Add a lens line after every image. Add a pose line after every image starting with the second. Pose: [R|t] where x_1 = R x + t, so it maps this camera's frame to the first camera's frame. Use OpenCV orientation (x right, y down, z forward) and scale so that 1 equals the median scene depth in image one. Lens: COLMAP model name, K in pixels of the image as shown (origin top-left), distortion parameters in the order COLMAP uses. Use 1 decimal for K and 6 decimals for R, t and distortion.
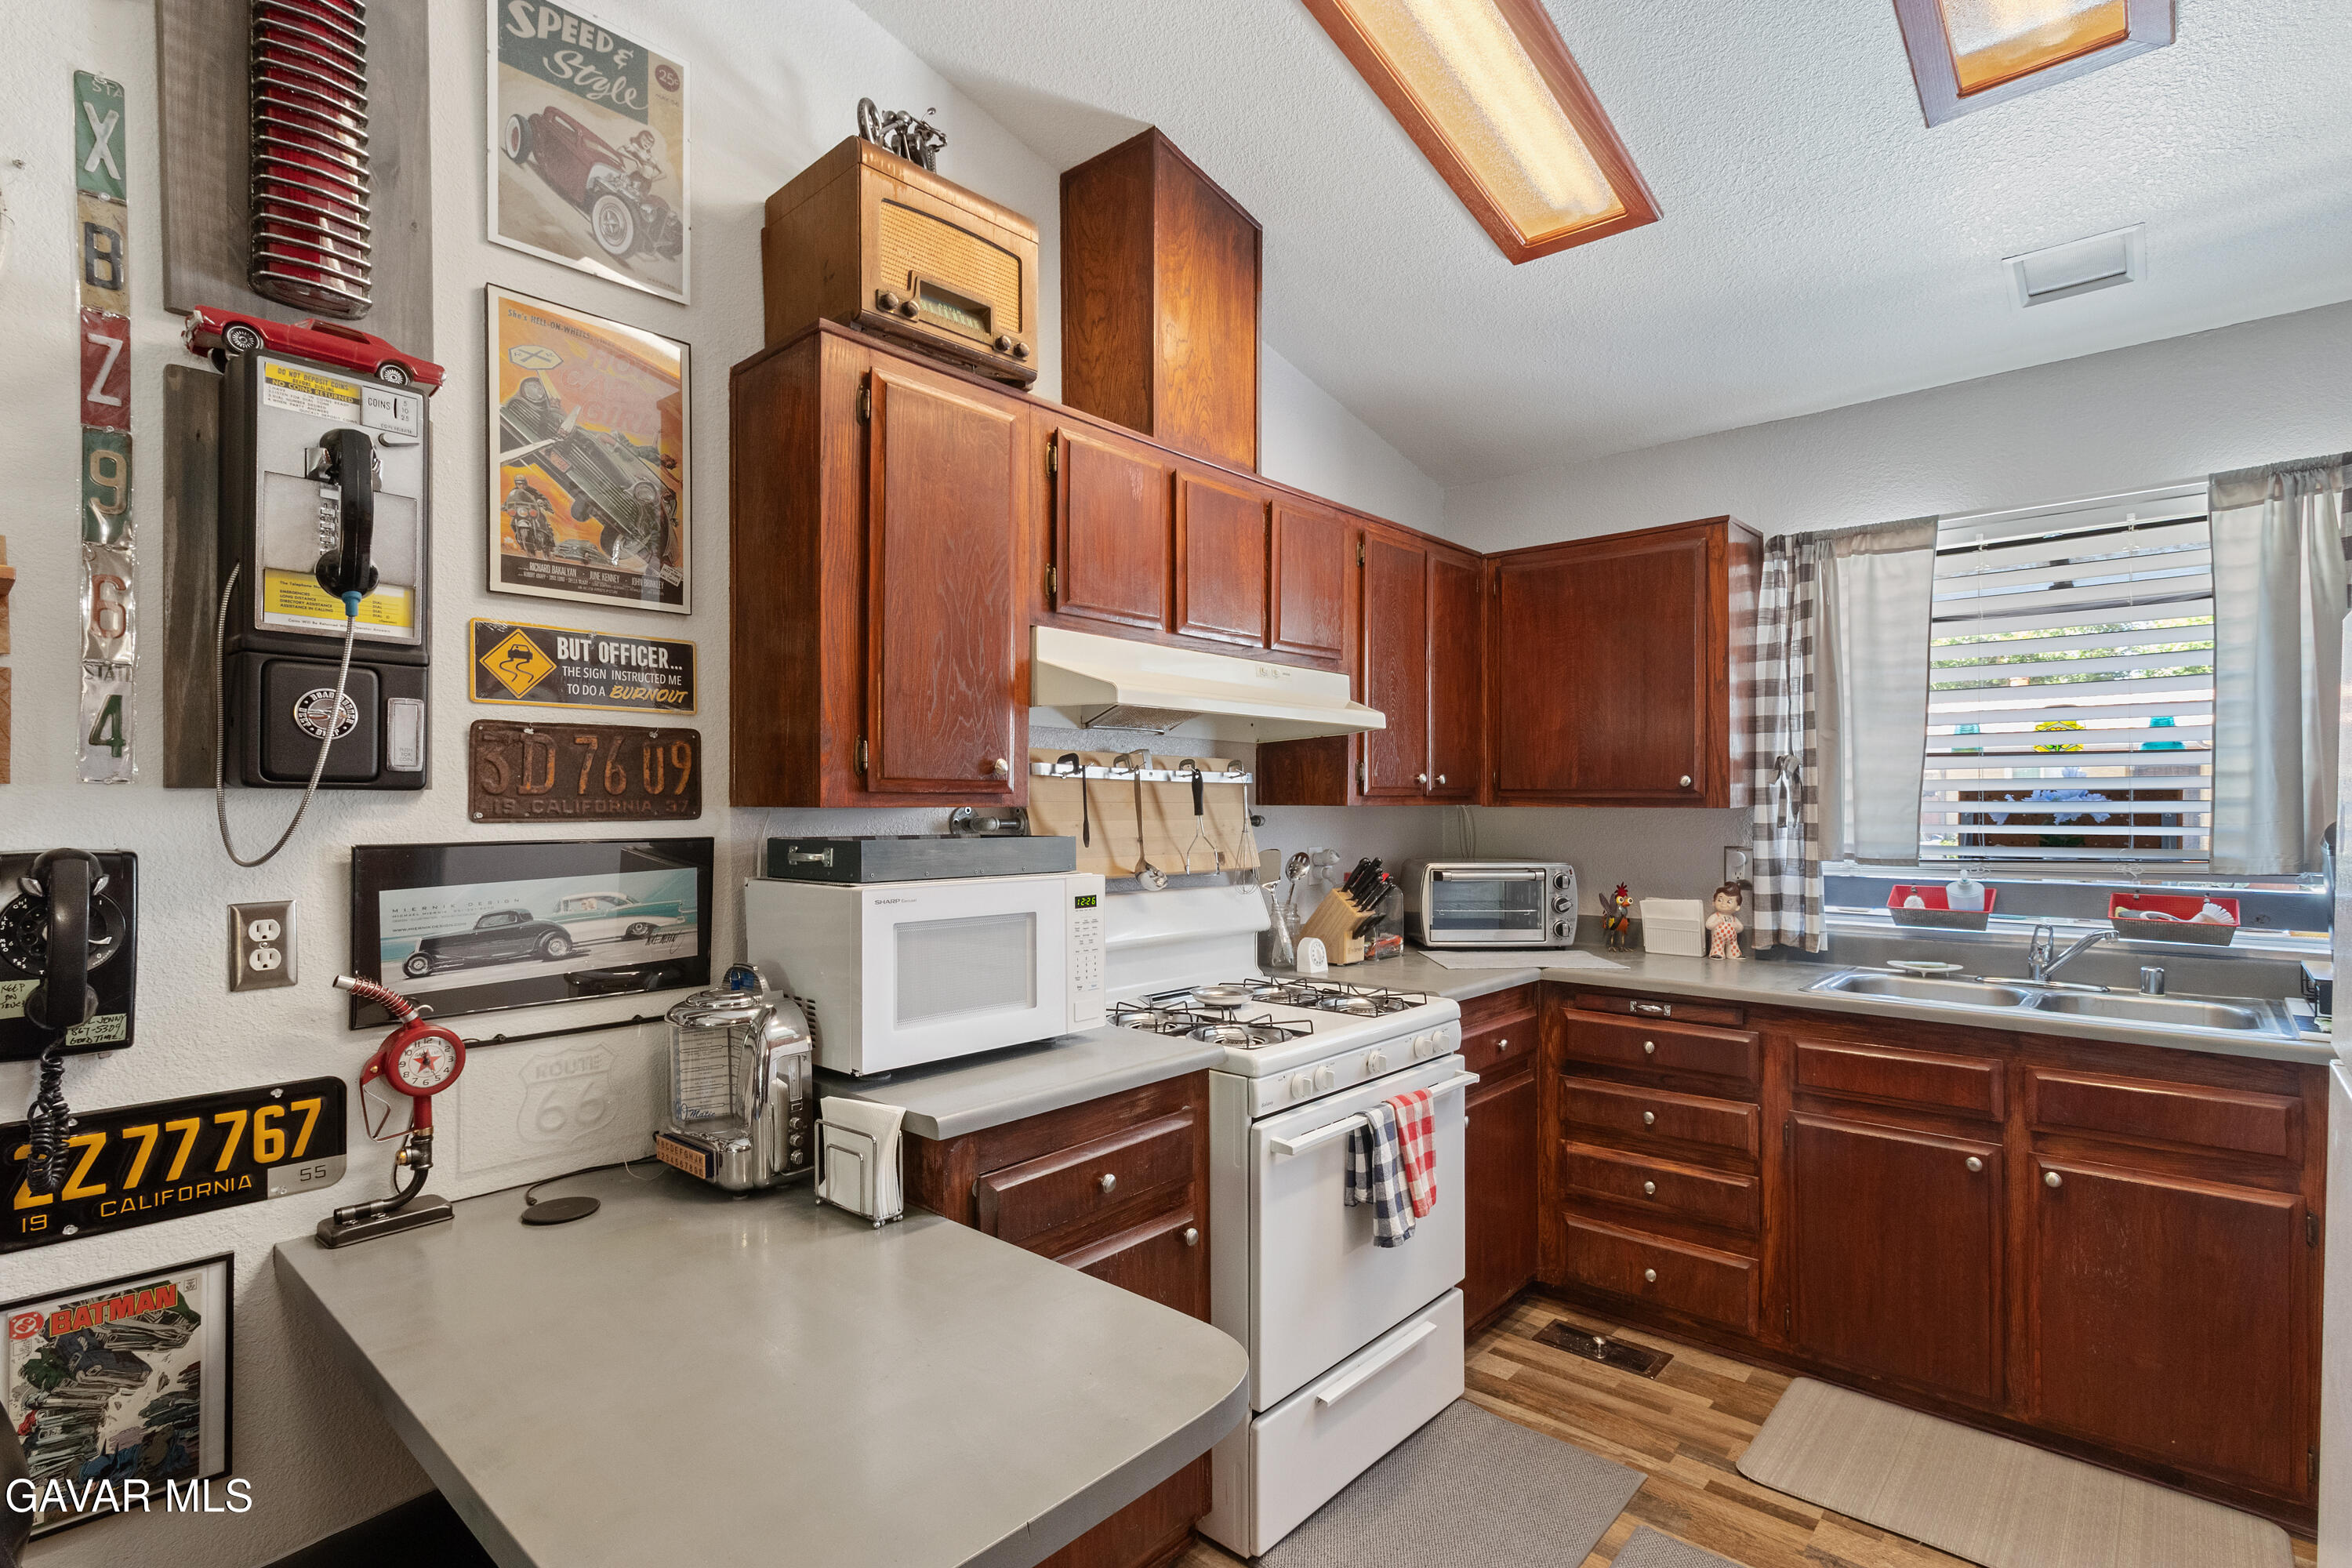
lens RADIAL K [[1120.5, 0, 1226.7], [0, 1120.5, 820.8], [0, 0, 1]] dist [-0.000959, 0.000074]
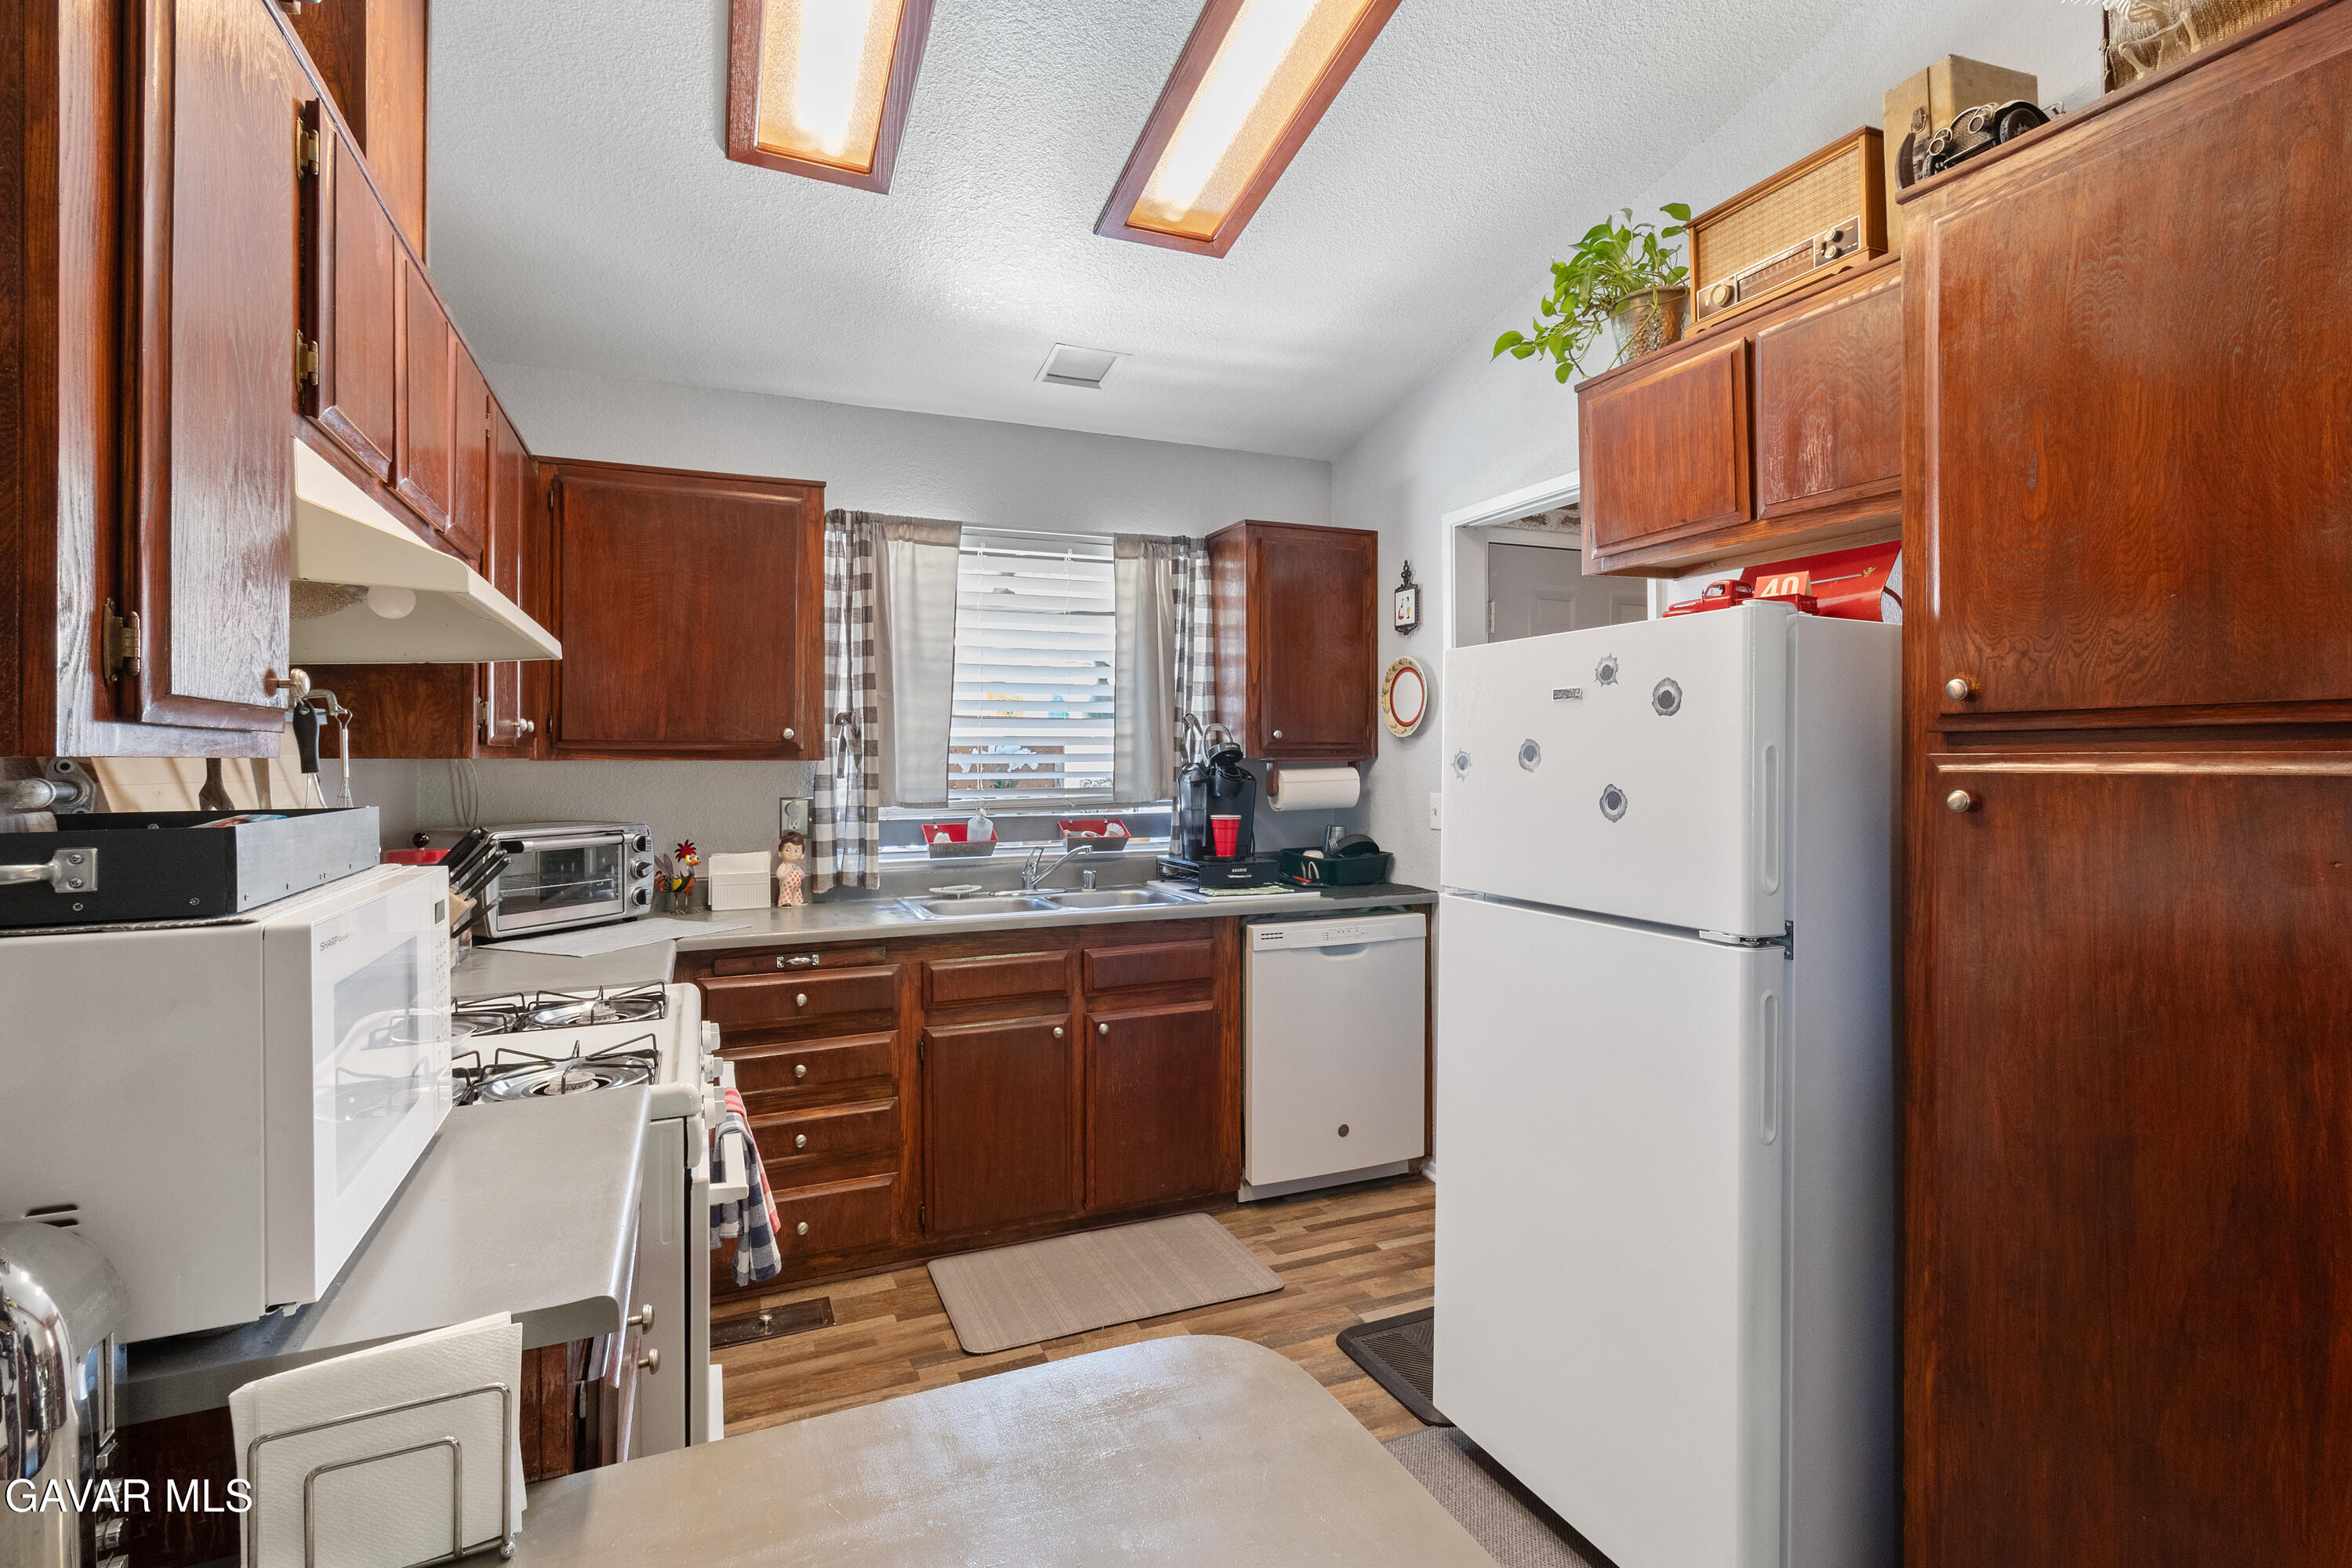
lens RADIAL K [[1087.9, 0, 1182.1], [0, 1087.9, 767.9], [0, 0, 1]] dist [-0.001068, -0.000004]
pose [[0.438507, -0.008932, 0.898683, -0.350592], [0.018379, 0.999831, 0.000970, 0.001159], [-0.898540, 0.016092, 0.438597, 0.274106]]
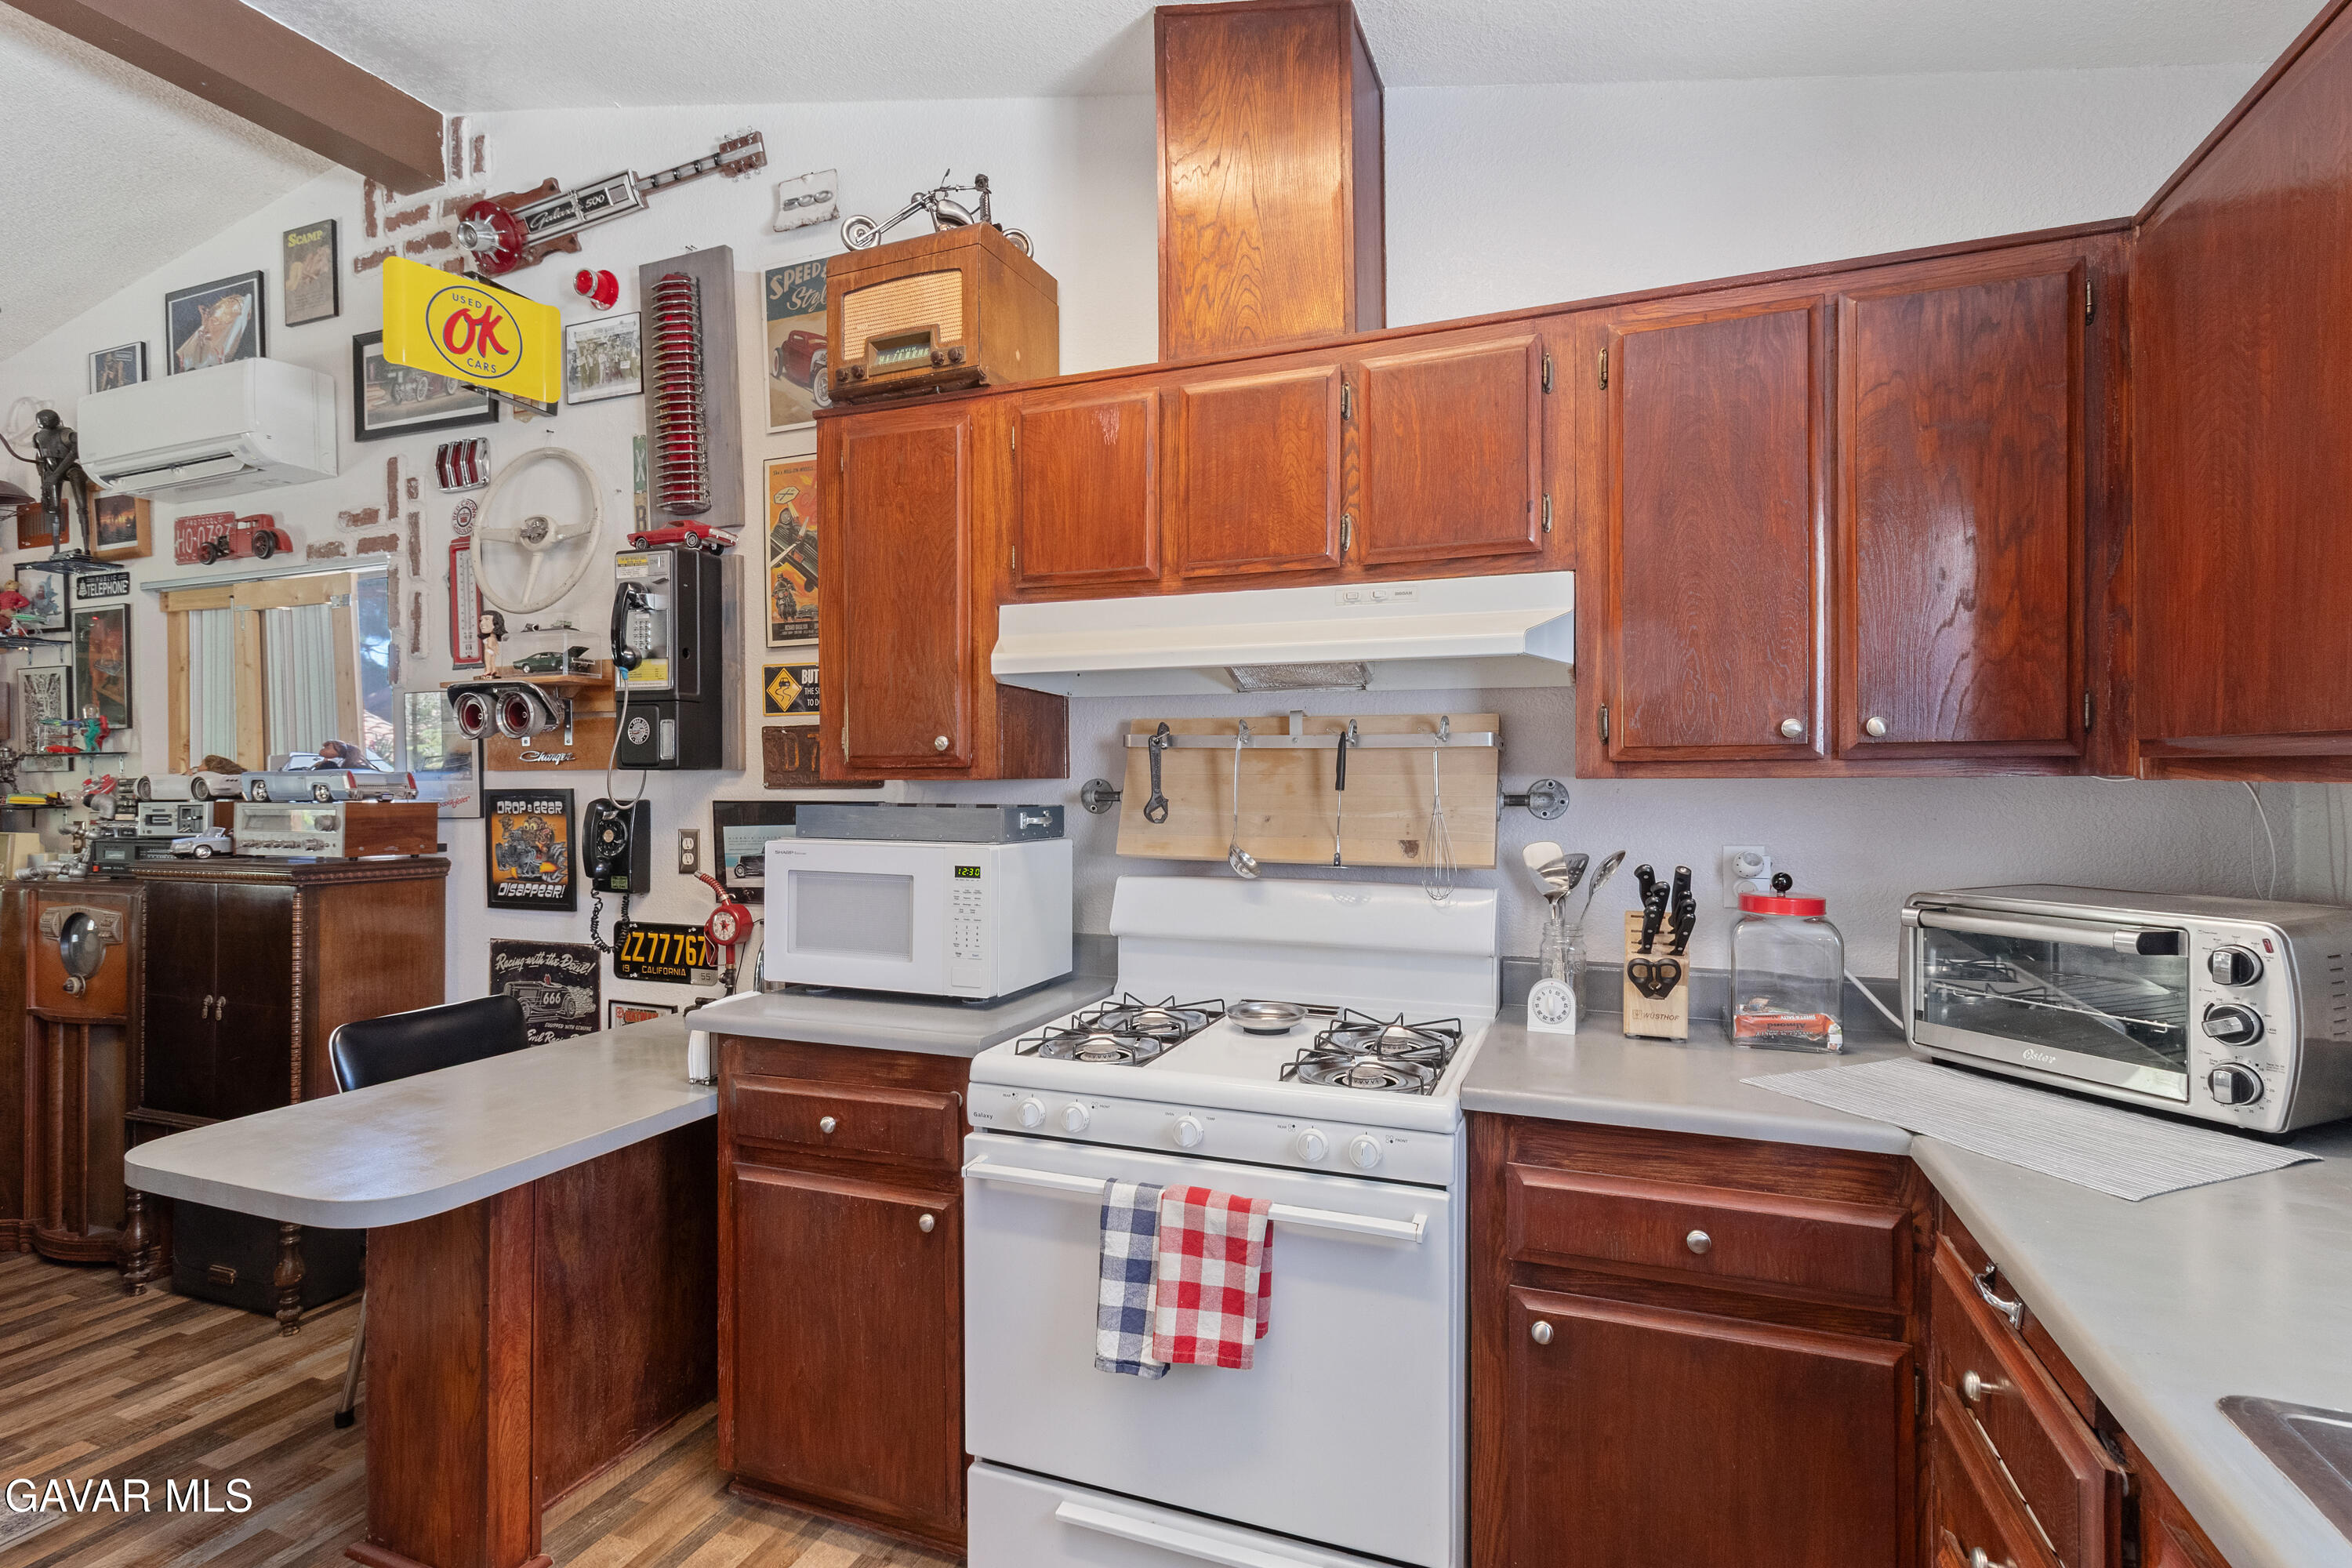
lens RADIAL K [[1130.0, 0, 1178.3], [0, 1130.0, 792.9], [0, 0, 1]] dist [0.002437, 0.001103]
pose [[0.337474, 0.012642, -0.941250, 0.657867], [-0.010982, 0.999895, 0.009492, -0.008626], [0.941271, 0.007133, 0.337577, 0.600351]]
